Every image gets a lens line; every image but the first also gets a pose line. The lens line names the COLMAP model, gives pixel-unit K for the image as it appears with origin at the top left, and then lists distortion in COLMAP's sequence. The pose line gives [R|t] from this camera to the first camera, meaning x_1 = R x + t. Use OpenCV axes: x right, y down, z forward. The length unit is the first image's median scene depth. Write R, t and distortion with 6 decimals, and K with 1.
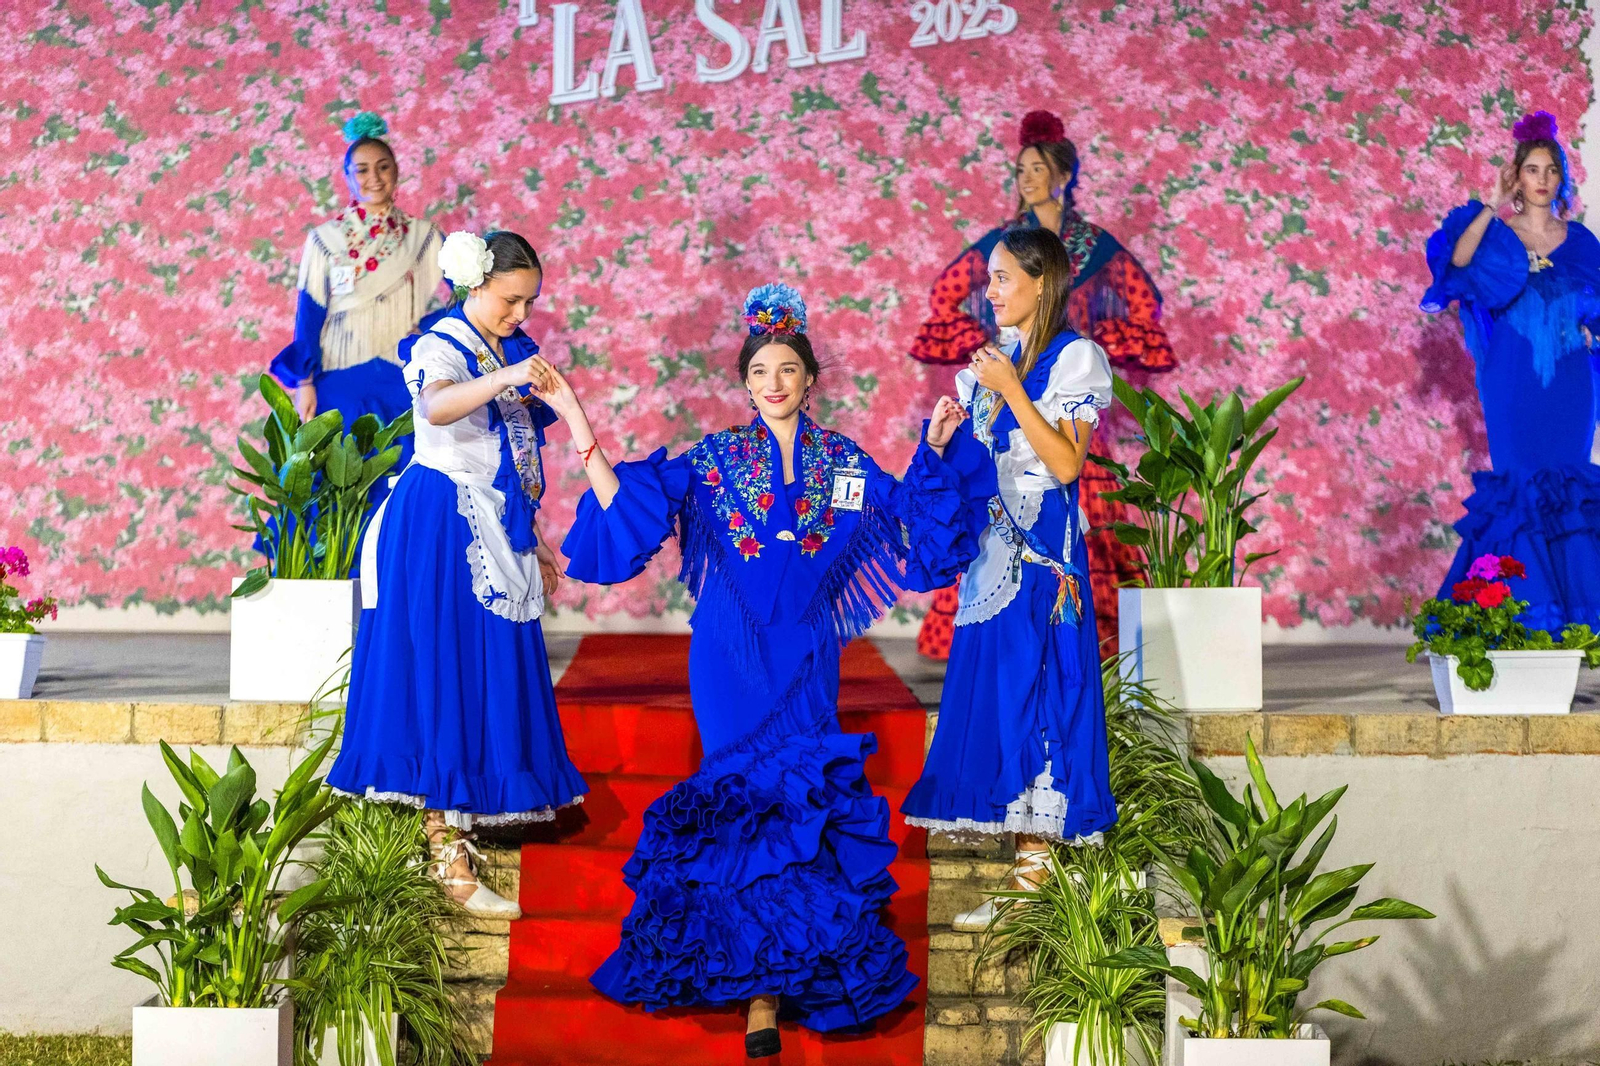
lens RADIAL K [[6625.8, 0, 800.0], [0, 6625.8, 533.0], [0, 0, 1]] dist [-0.424206, 2.455191]
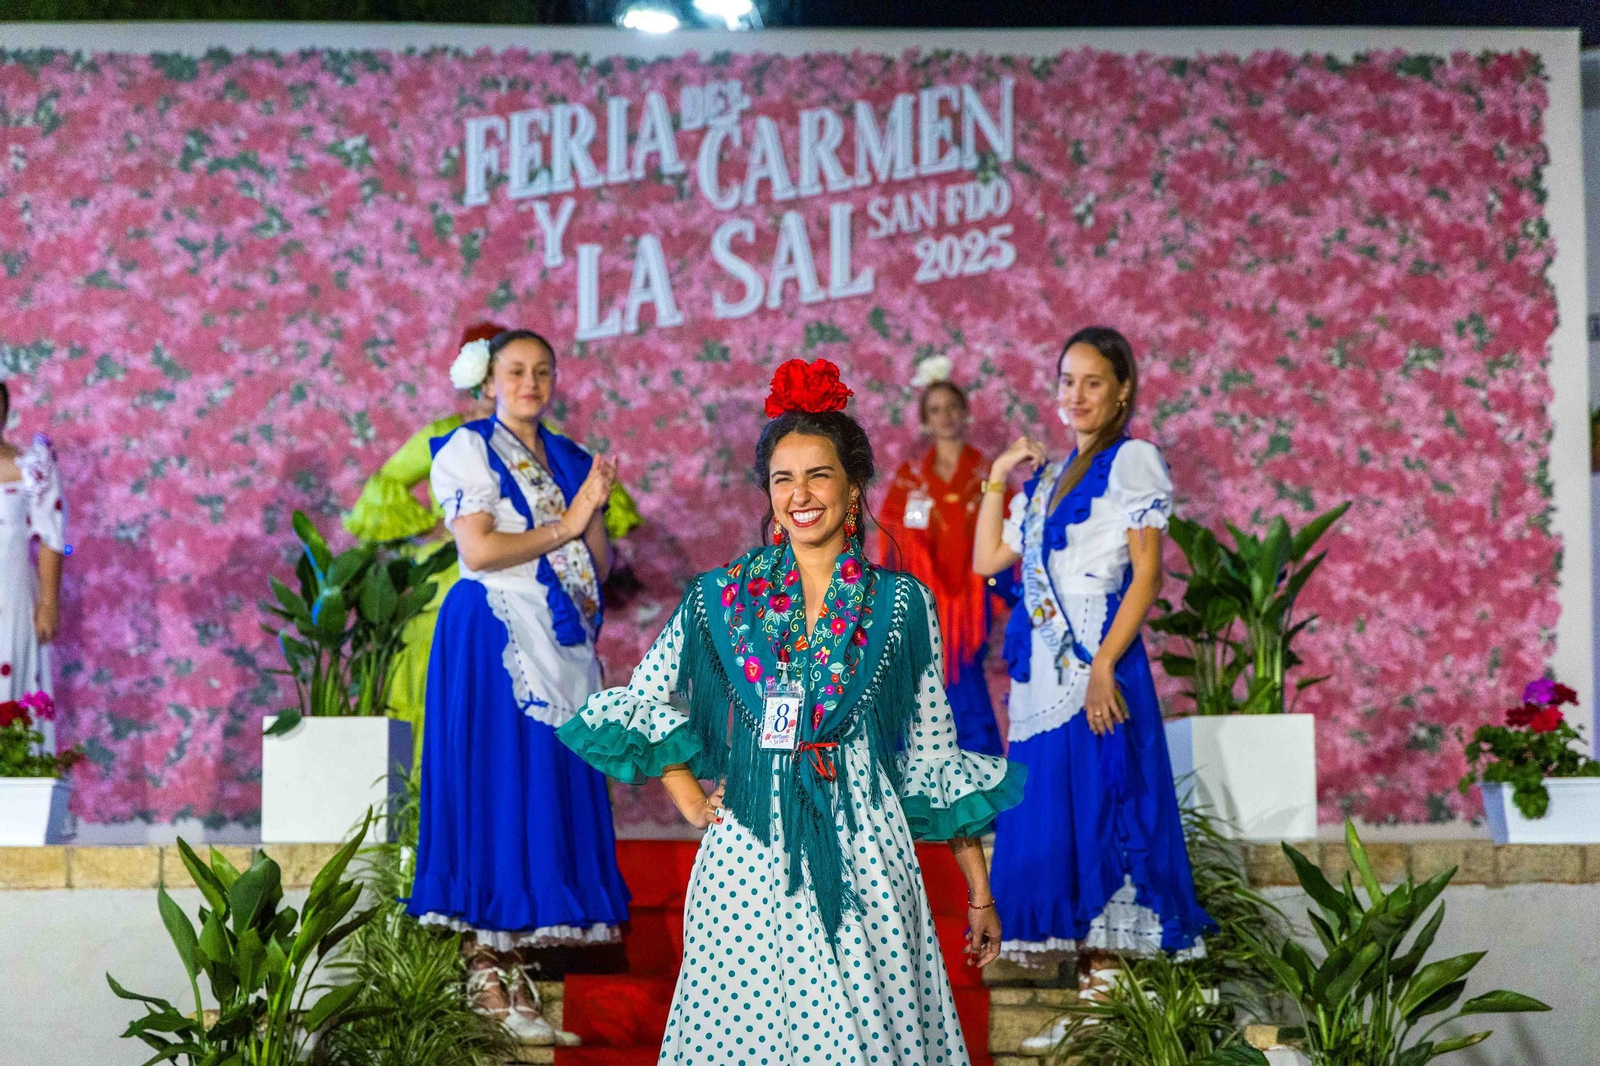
lens RADIAL K [[4619.3, 0, 800.0], [0, 4619.3, 533.0], [0, 0, 1]] dist [-0.036250, -1.832774]
pose [[0.999738, -0.013553, 0.018439, -0.015992], [0.015455, 0.994105, -0.107314, 0.045734], [-0.016876, 0.107571, 0.994054, 0.268176]]
